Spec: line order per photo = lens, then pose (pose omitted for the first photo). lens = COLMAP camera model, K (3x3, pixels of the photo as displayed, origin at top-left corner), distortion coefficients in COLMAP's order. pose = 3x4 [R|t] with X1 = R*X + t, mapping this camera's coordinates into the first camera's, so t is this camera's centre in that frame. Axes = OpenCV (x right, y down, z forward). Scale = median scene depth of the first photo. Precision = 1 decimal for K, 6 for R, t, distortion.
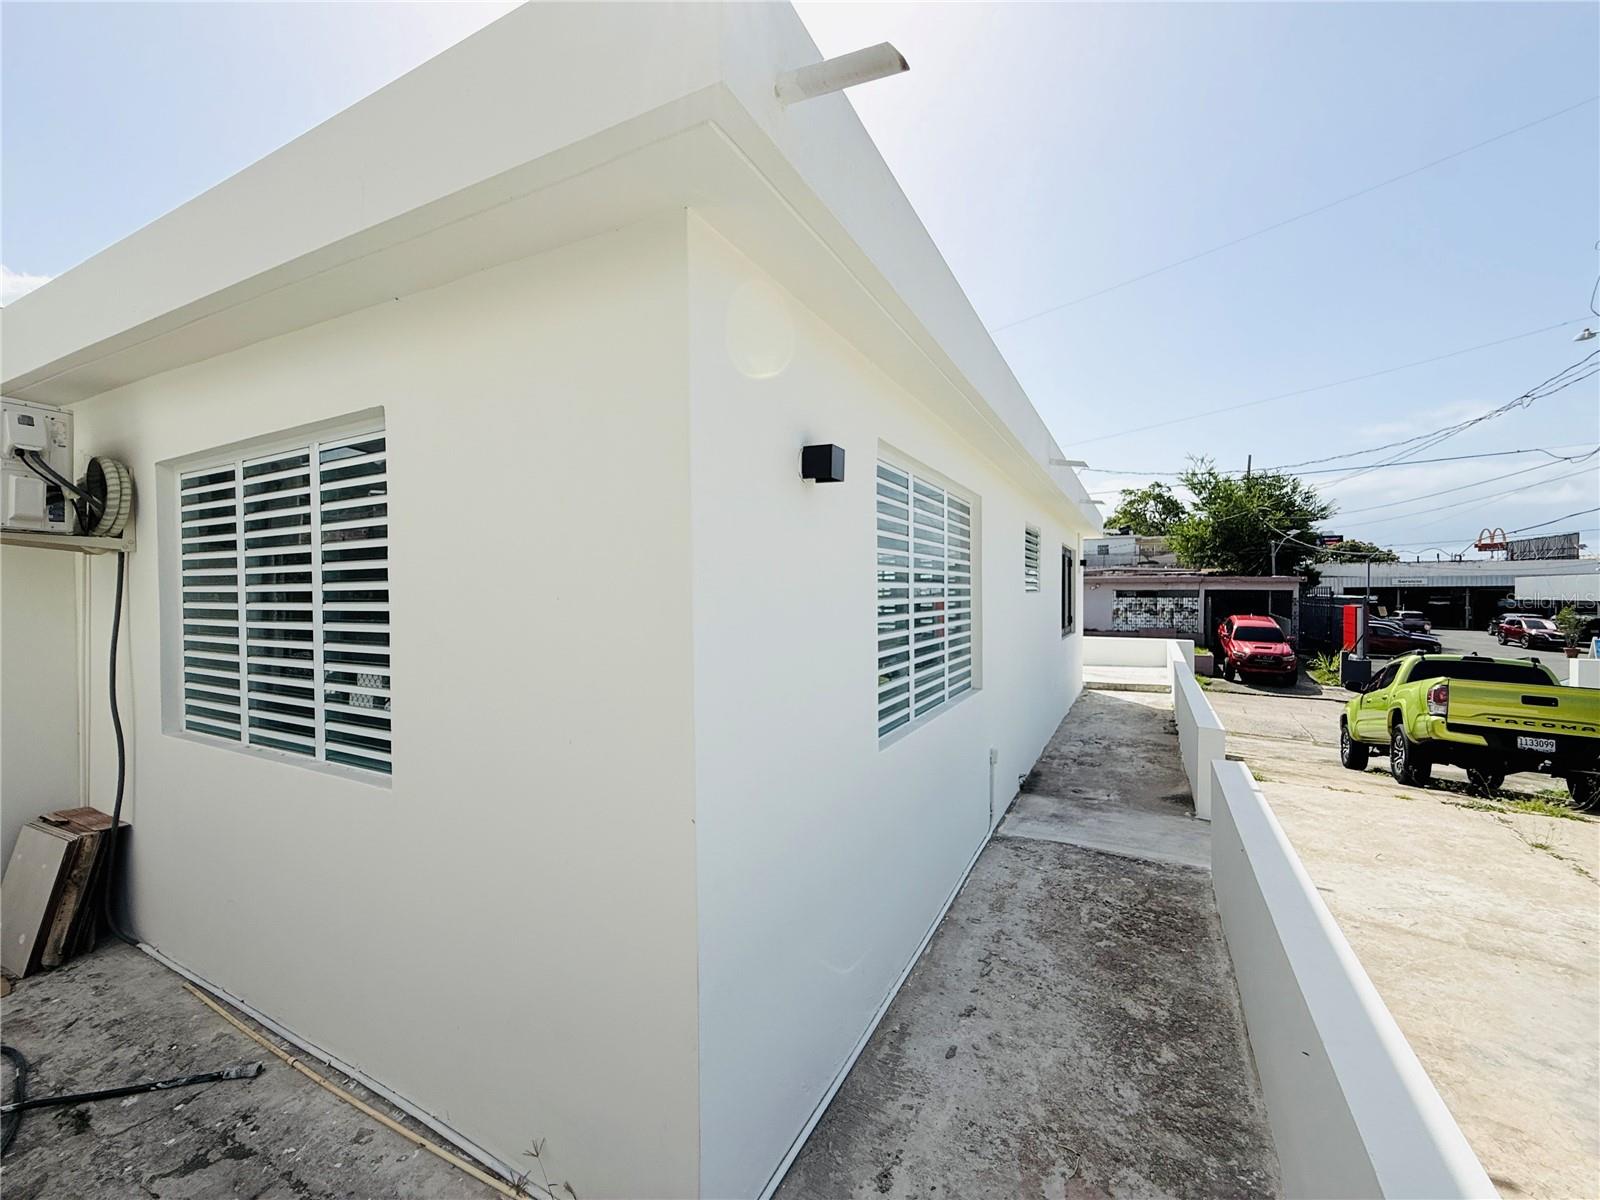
lens RADIAL K [[639.9, 0, 800.8], [0, 639.9, 603.4], [0, 0, 1]] dist [-0.003986, -0.000020]
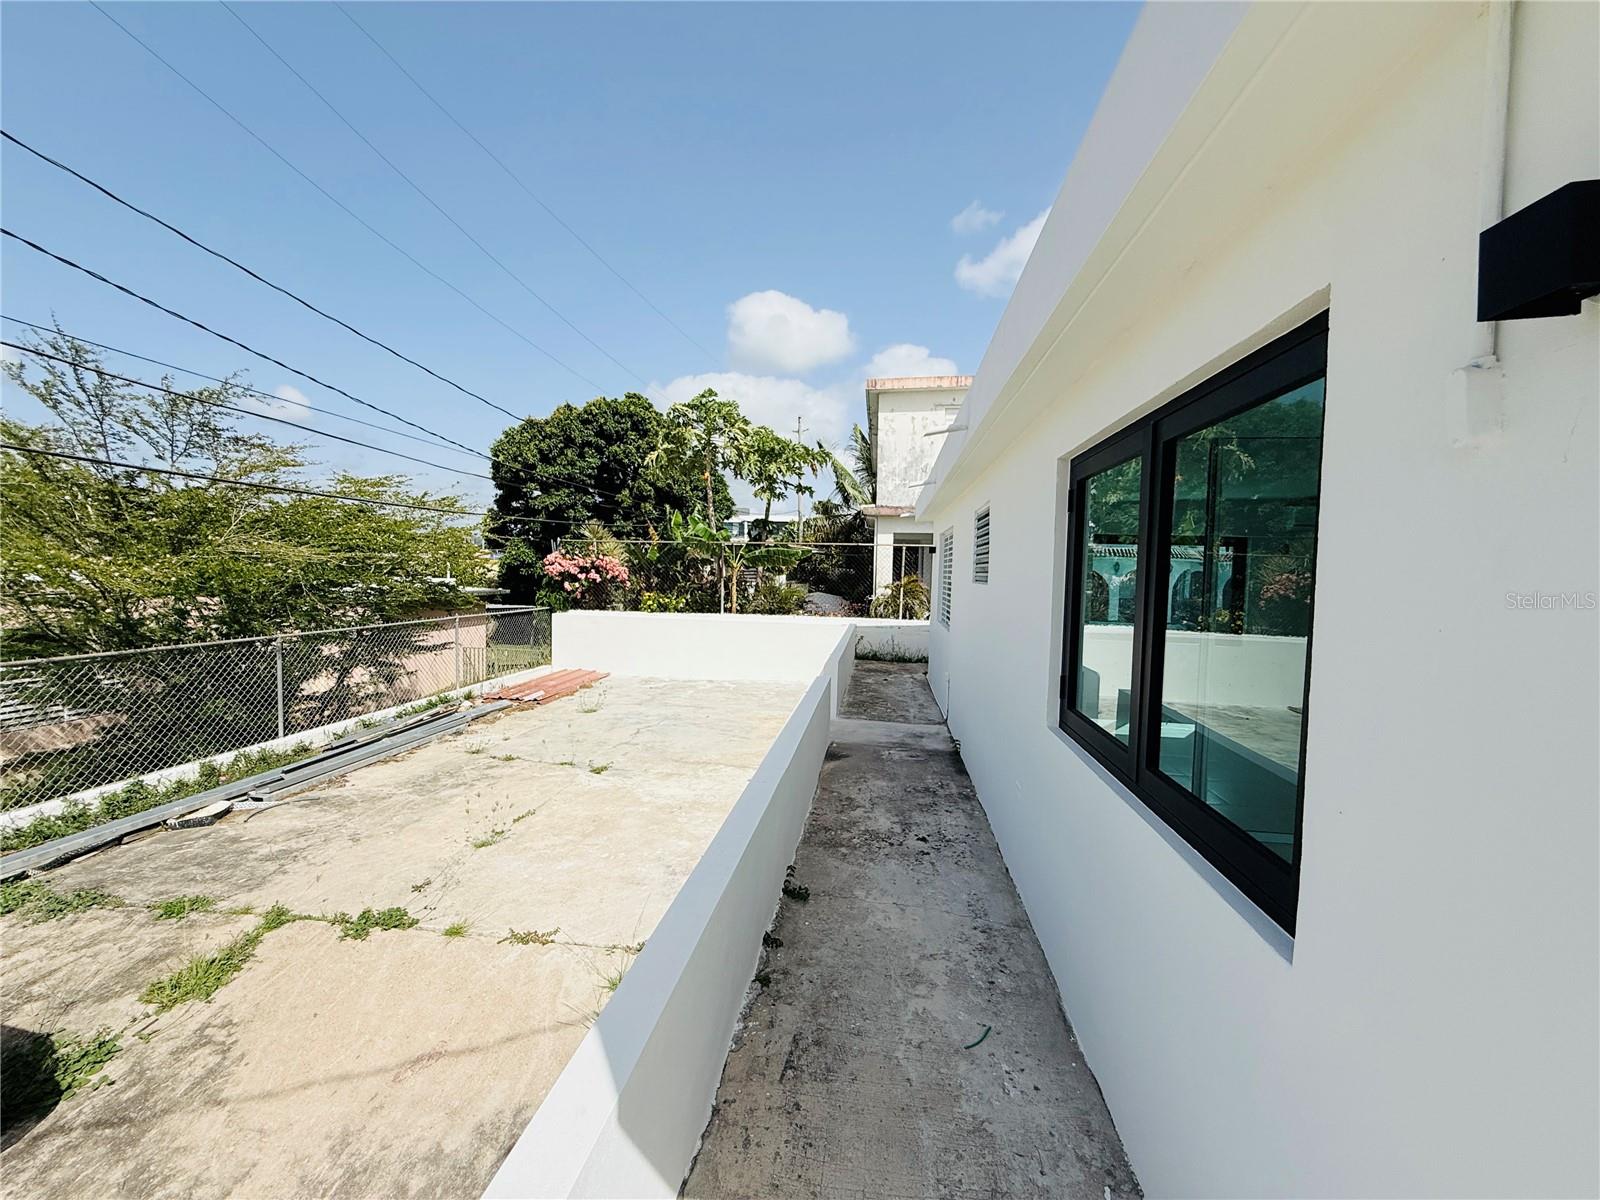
lens RADIAL K [[639.9, 0, 800.8], [0, 639.9, 603.4], [0, 0, 1]] dist [-0.003986, -0.000020]
pose [[-0.933613, 0.002942, -0.358271, 1.051705], [-0.023674, 0.997275, 0.069879, -0.052545], [0.357500, 0.073722, -0.930999, 2.010490]]
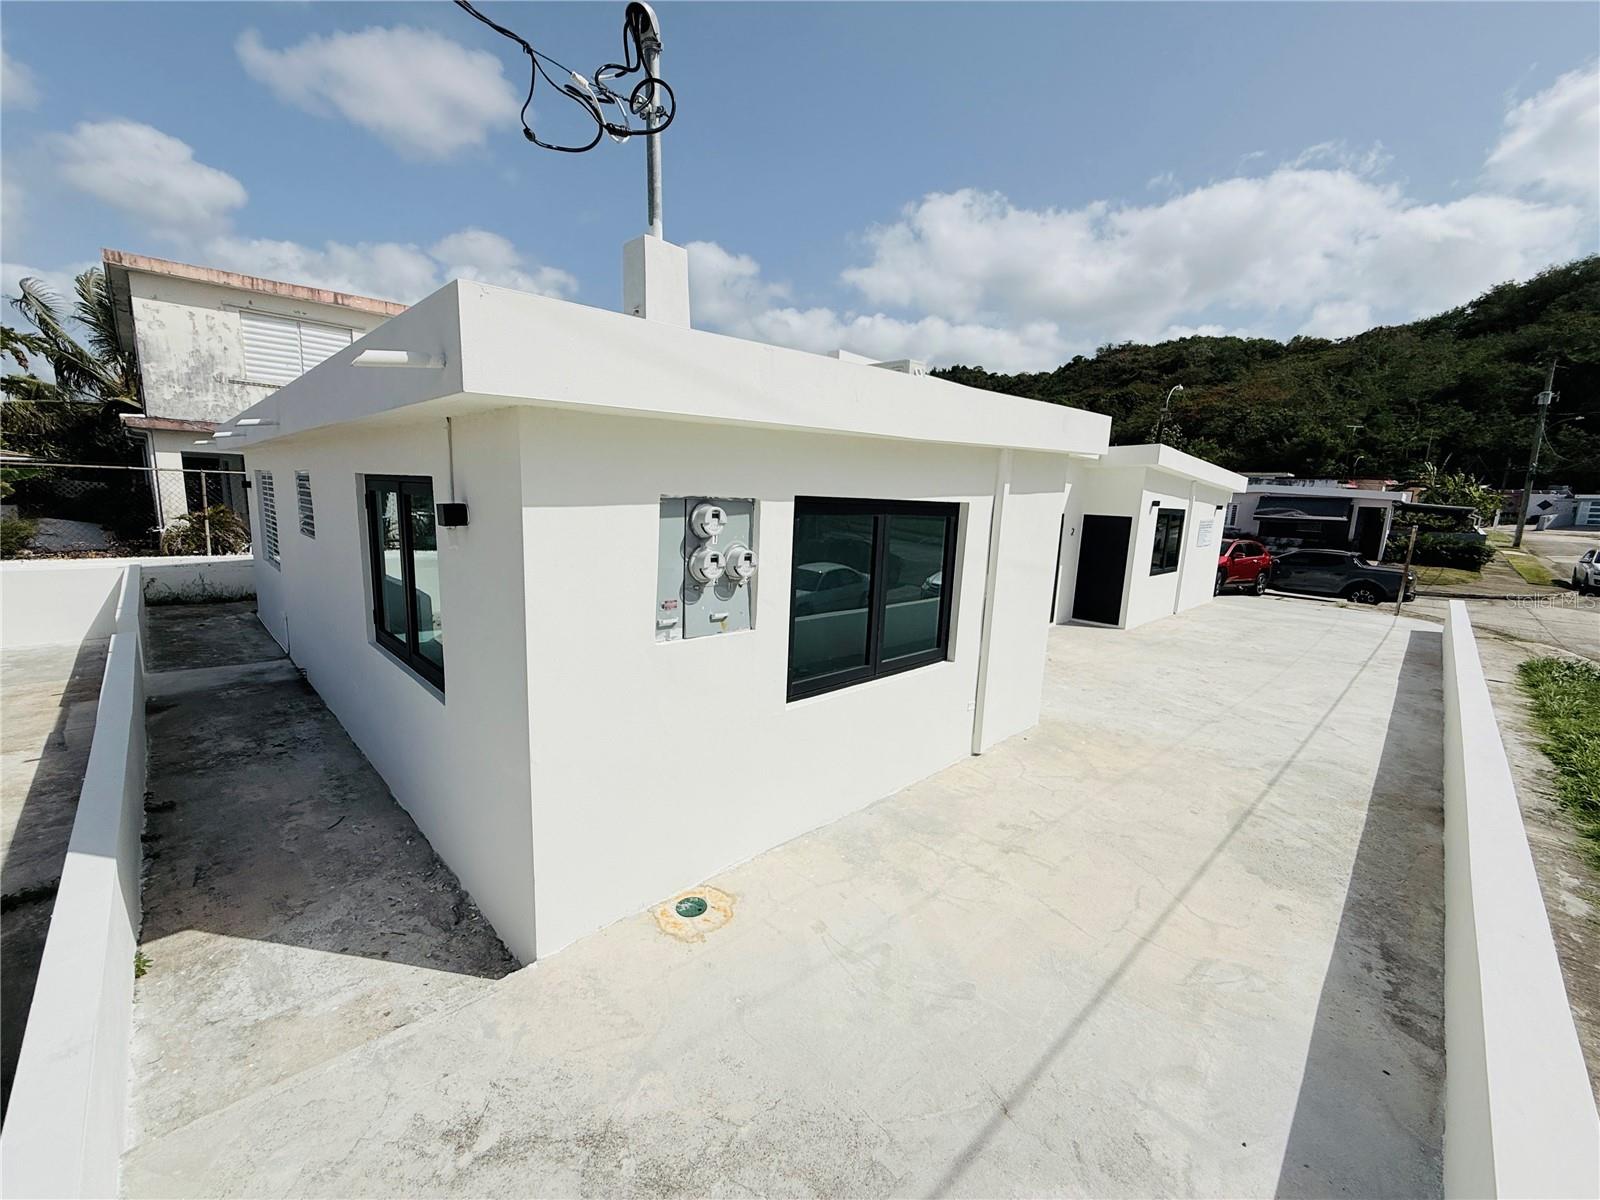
lens RADIAL K [[639.9, 0, 800.8], [0, 639.9, 603.4], [0, 0, 1]] dist [-0.003986, -0.000020]
pose [[-0.284912, 0.152631, -0.946324, 1.322194], [-0.054944, 0.983018, 0.175091, -0.157407], [0.956978, 0.101881, -0.271687, 2.403076]]
